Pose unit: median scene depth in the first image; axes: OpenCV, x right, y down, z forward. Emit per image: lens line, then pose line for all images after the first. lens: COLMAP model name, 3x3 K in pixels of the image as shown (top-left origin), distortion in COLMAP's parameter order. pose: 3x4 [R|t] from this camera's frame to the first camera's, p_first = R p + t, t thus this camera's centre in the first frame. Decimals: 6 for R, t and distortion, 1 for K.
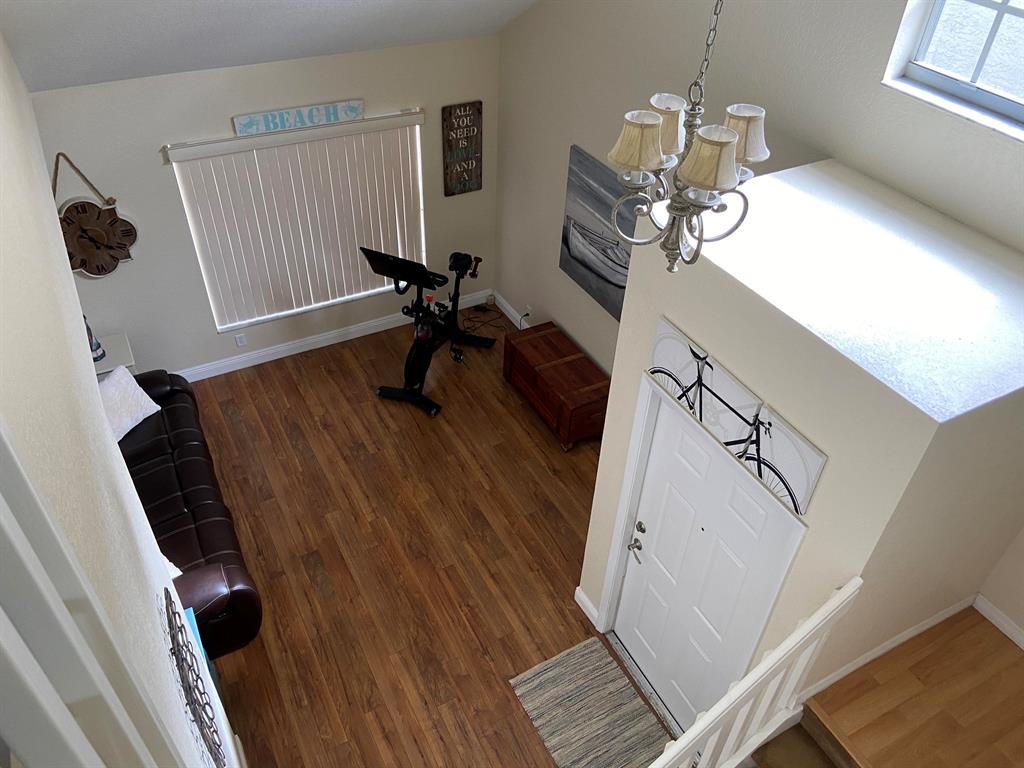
lens RADIAL K [[769.2, 0, 512.0], [0, 769.2, 384.0], [0, 0, 1]] dist [0.138243, -0.177116]
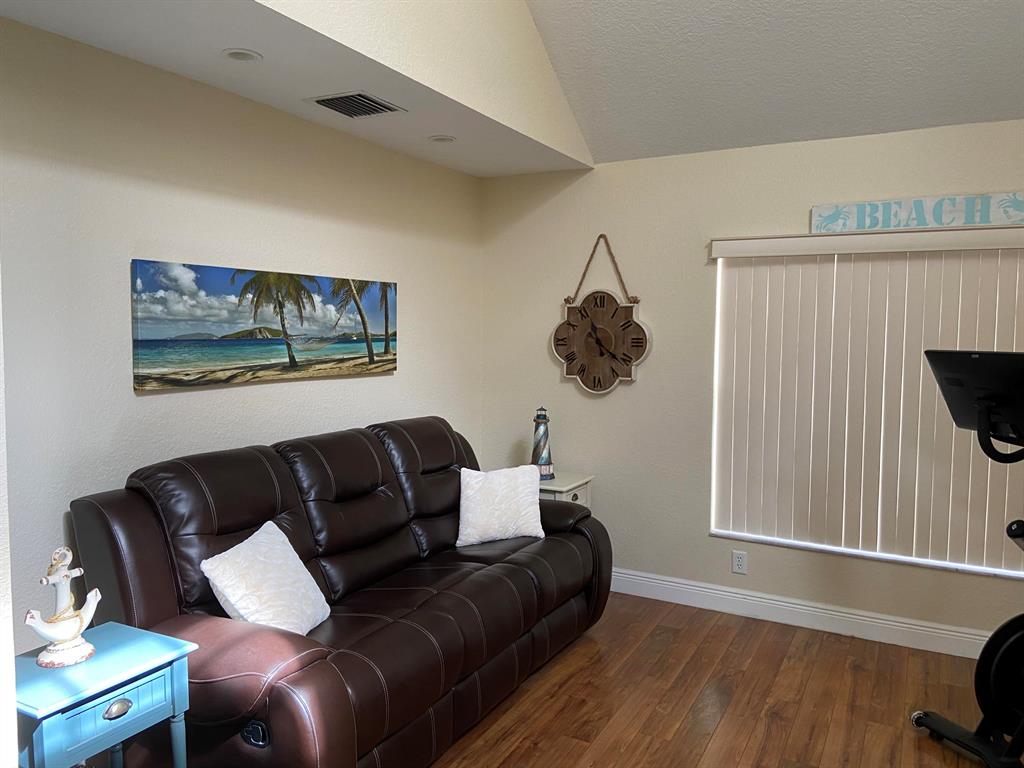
lens RADIAL K [[769.2, 0, 512.0], [0, 769.2, 384.0], [0, 0, 1]] dist [0.138243, -0.177116]
pose [[0.542156, 0.025989, -0.839876, 0.094705], [-0.533756, 0.782619, -0.320332, 0.153547], [0.648977, 0.621959, 0.438173, 0.593426]]
